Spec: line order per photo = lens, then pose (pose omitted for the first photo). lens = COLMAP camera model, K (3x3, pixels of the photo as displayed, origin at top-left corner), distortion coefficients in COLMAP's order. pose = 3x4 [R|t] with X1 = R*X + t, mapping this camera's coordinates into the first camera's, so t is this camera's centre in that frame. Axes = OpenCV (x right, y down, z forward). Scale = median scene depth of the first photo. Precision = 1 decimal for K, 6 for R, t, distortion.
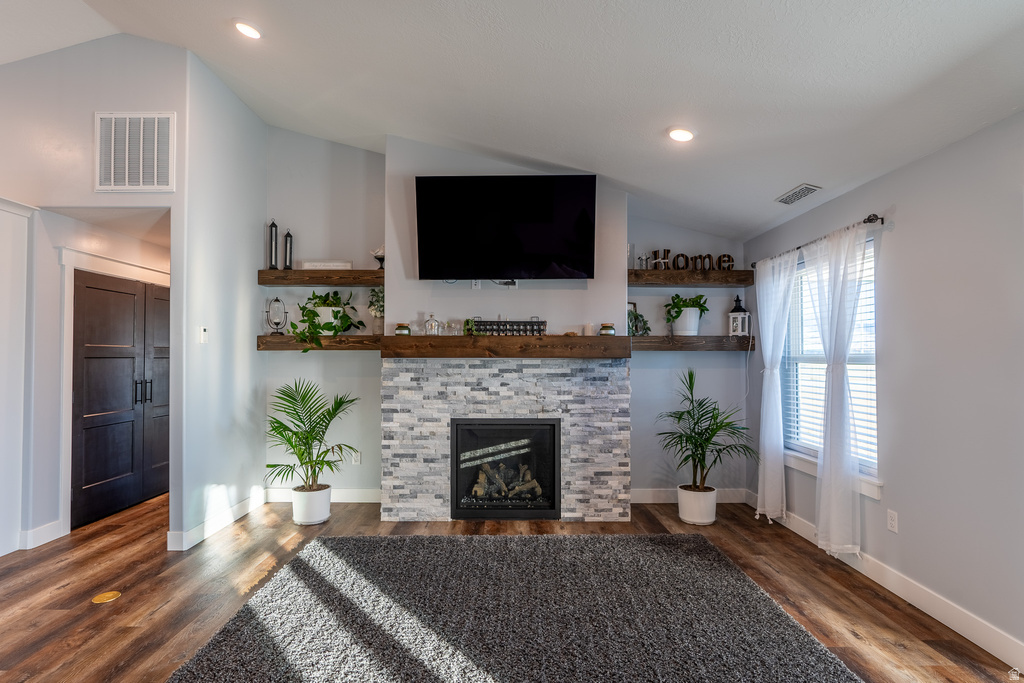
lens RADIAL K [[524.4, 0, 505.4], [0, 524.4, 346.8], [0, 0, 1]] dist [-0.009261, 0.002187]
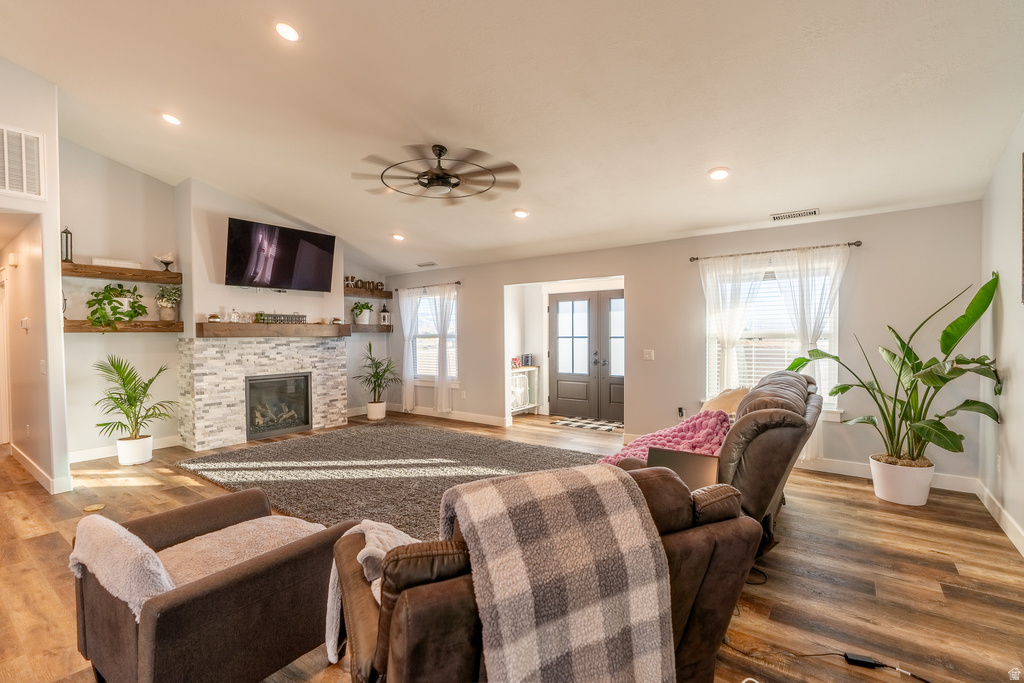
lens RADIAL K [[464.8, 0, 506.0], [0, 464.8, 345.8], [0, 0, 1]] dist [-0.009804, 0.004082]
pose [[0.597665, -0.024430, 0.801374, -0.736500], [-0.005834, 0.999377, 0.034817, -0.005861], [-0.801725, -0.025484, 0.597149, -0.427458]]
